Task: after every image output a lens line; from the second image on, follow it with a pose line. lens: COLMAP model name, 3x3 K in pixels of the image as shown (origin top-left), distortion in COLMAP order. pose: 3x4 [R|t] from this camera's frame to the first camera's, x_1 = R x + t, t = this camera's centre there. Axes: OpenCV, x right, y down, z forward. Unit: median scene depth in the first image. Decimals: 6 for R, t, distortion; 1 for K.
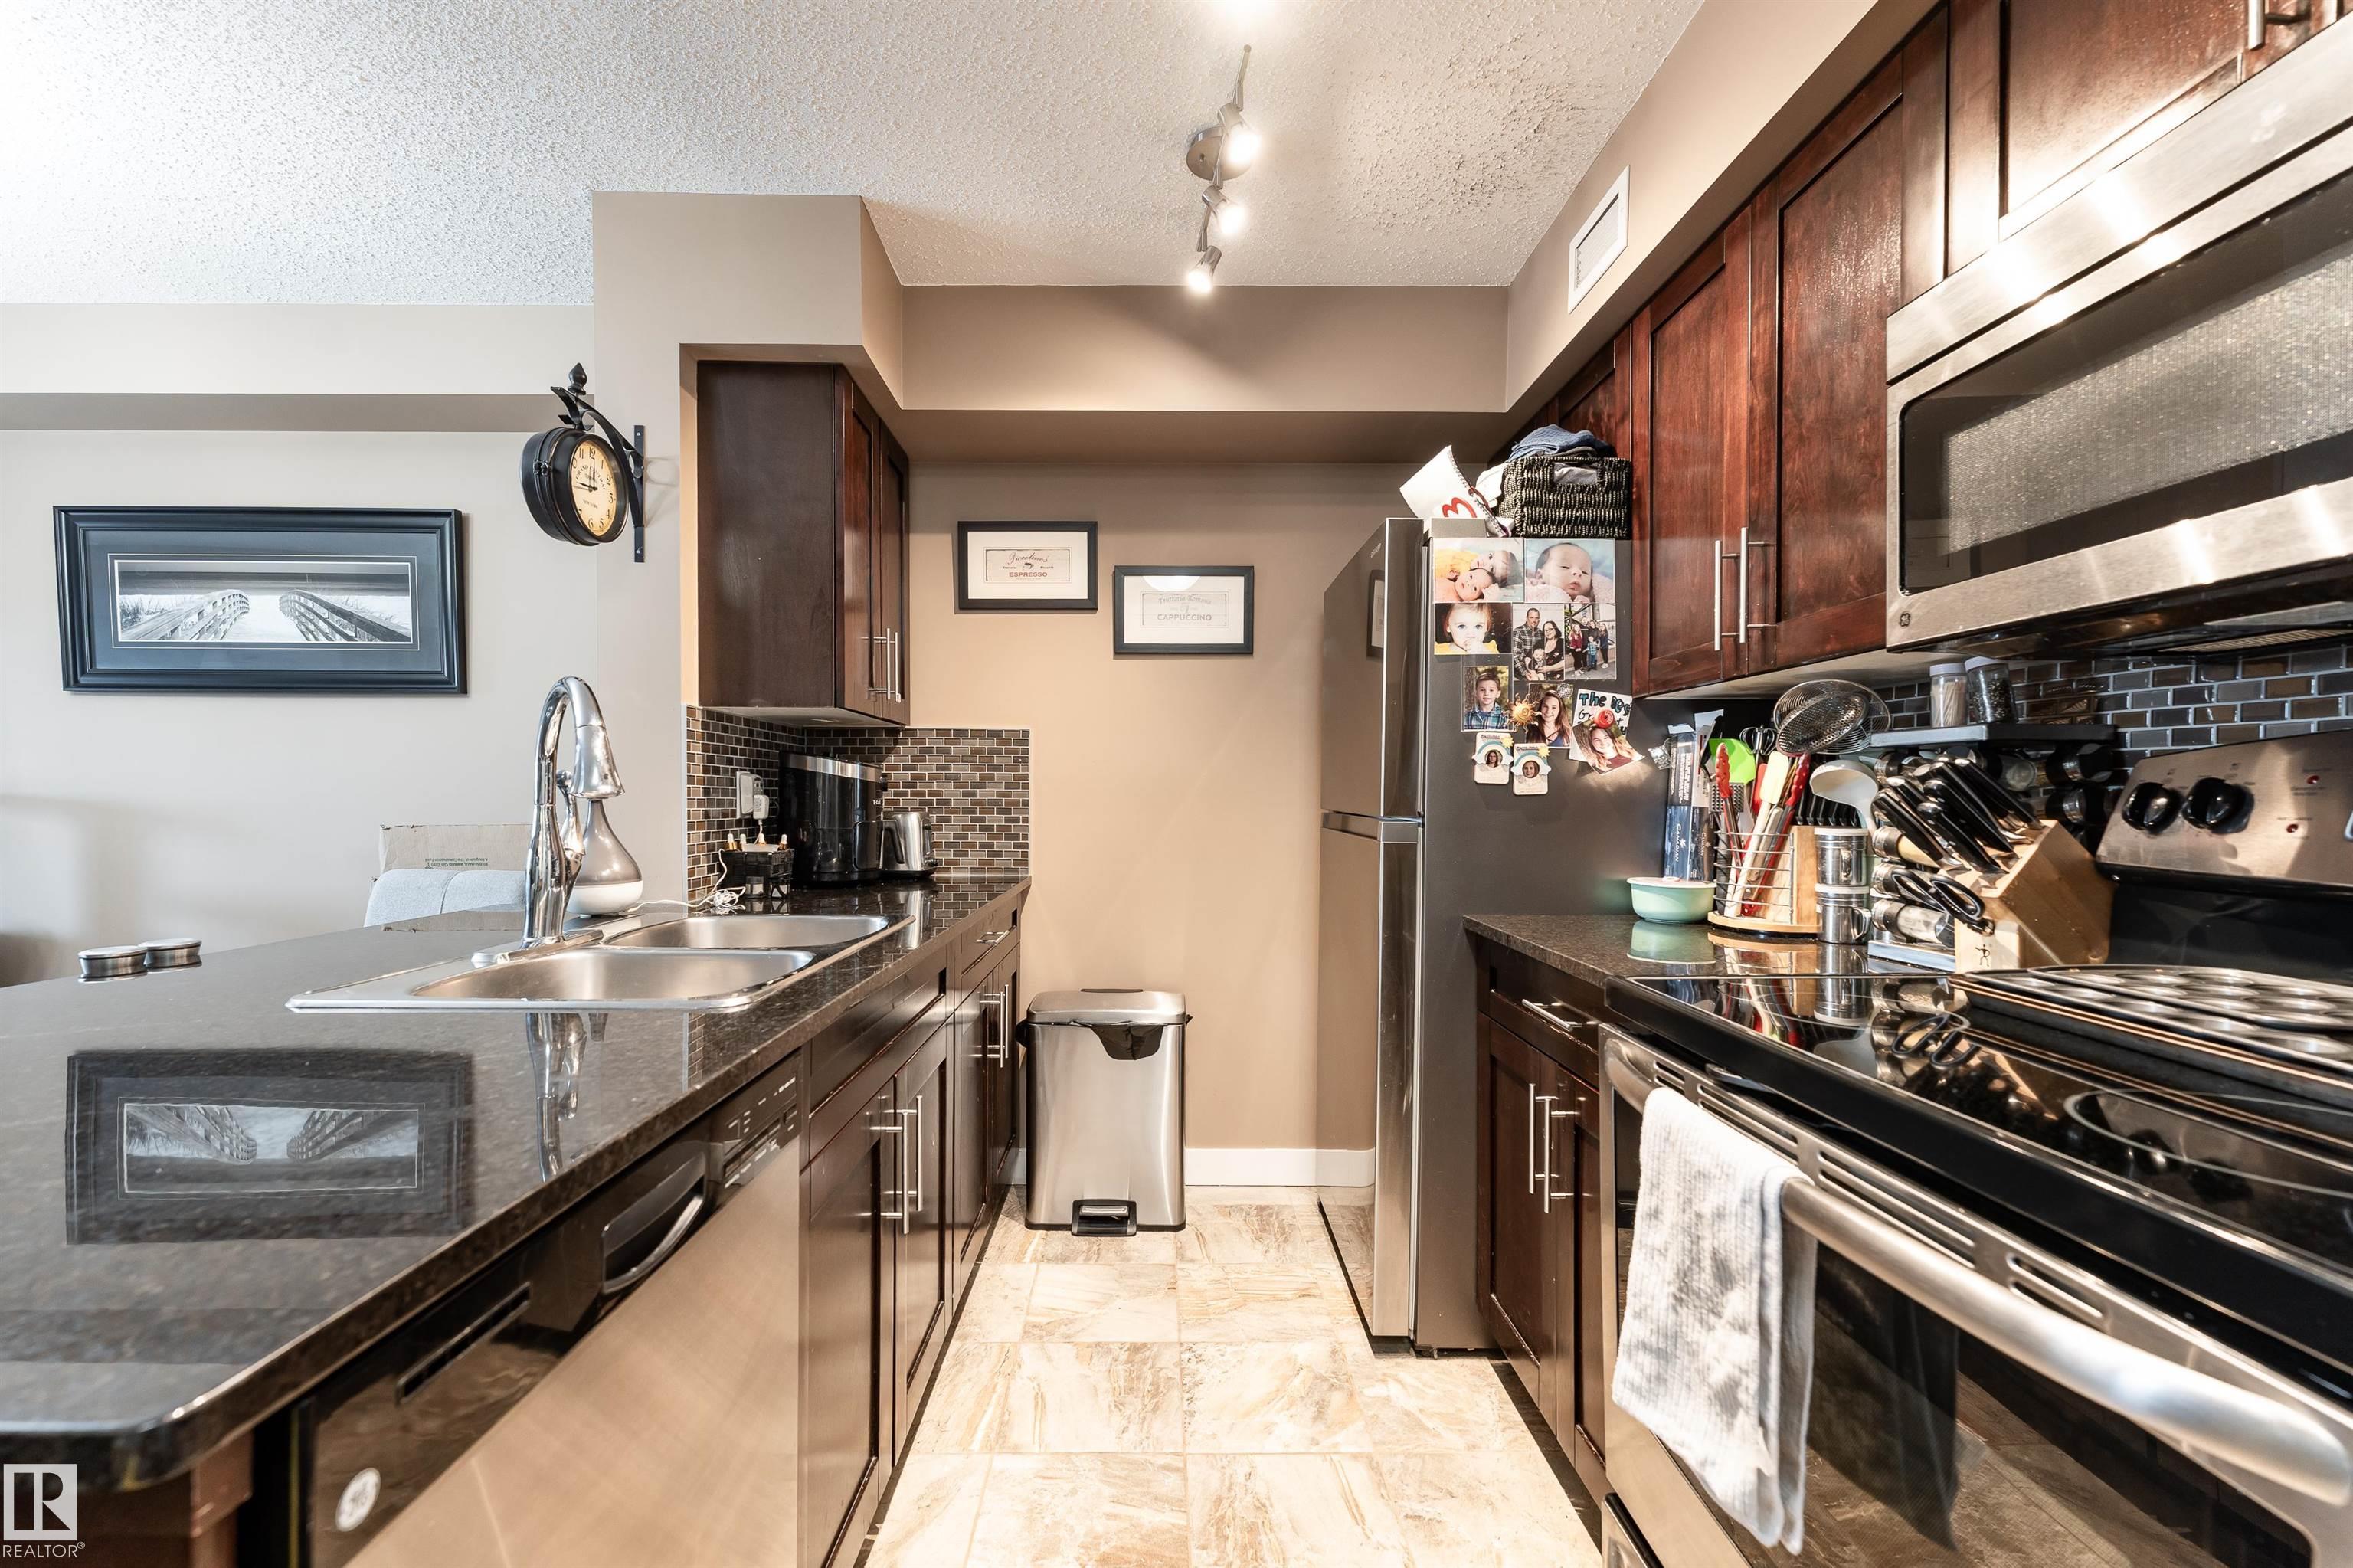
lens RADIAL K [[956.5, 0, 1167.2], [0, 956.5, 804.8], [0, 0, 1]] dist [0.000520, 0.000155]
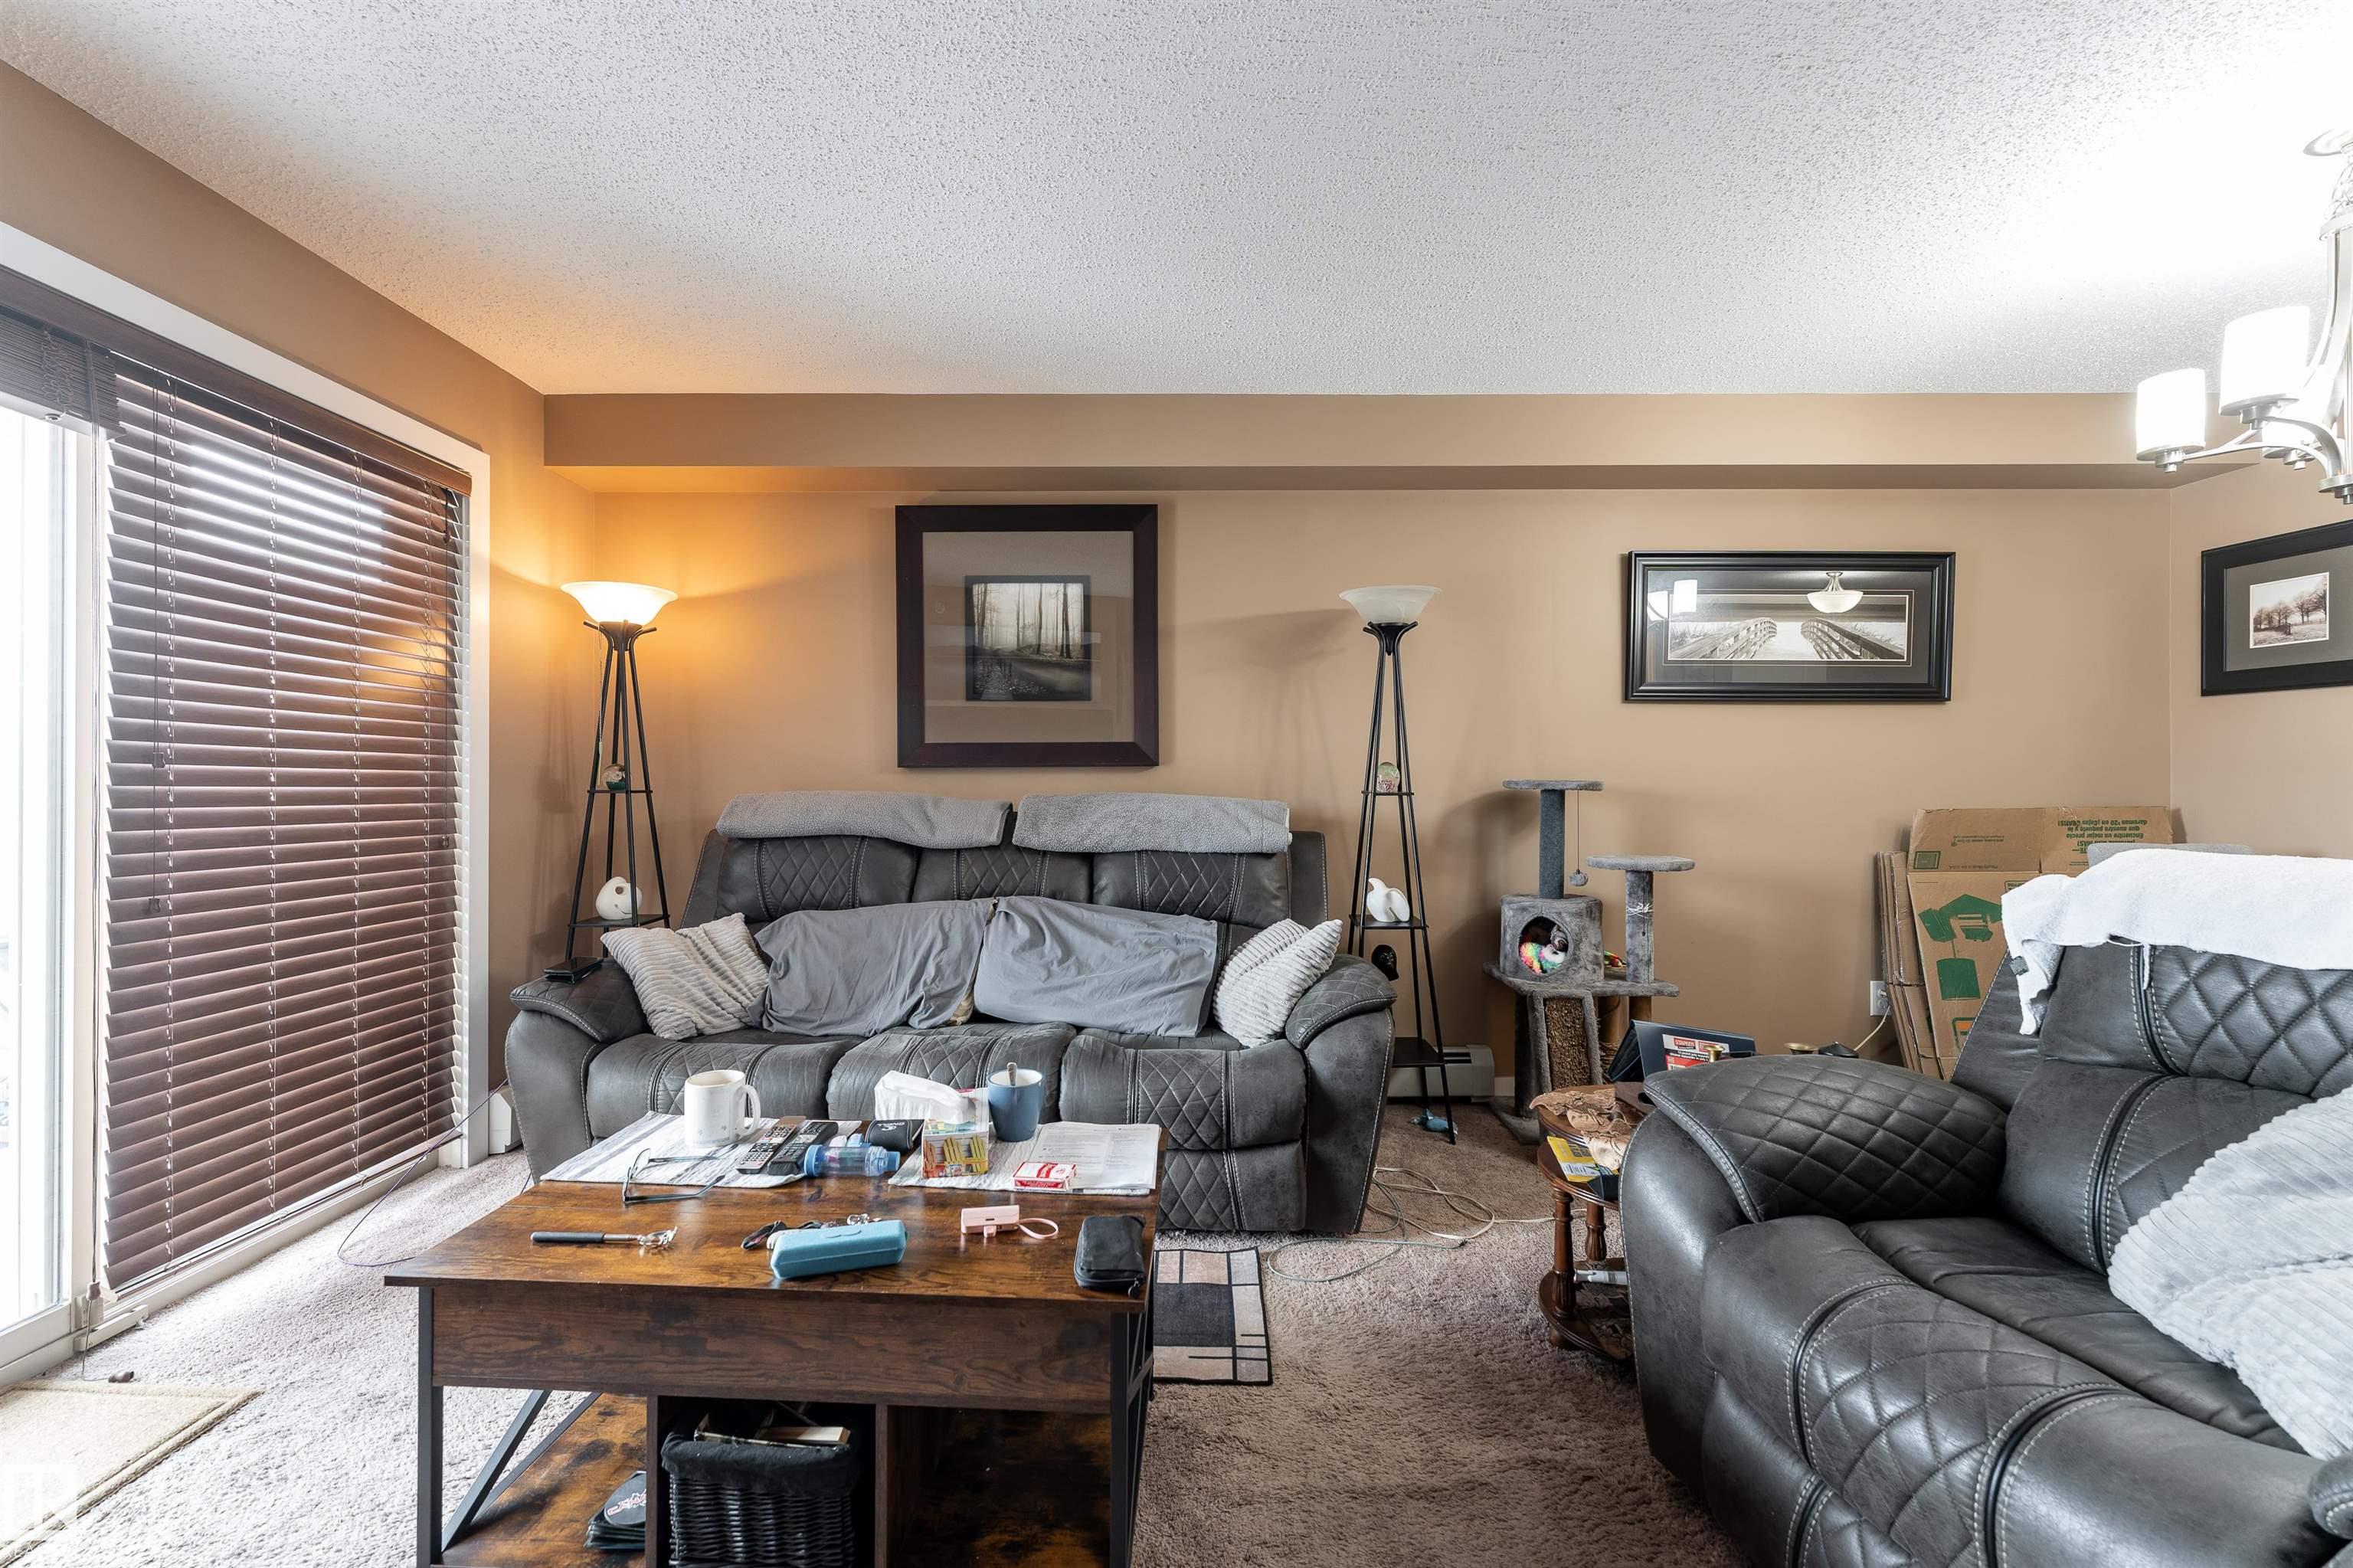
lens RADIAL K [[940.8, 0, 1176.5], [0, 940.8, 784.0], [0, 0, 1]] dist [0.000404, 0.000048]
pose [[0.999997, -0.001417, -0.002227, -2.332898], [0.001393, 0.999943, -0.010617, 0.001212], [0.002242, 0.010614, 0.999941, -0.282863]]
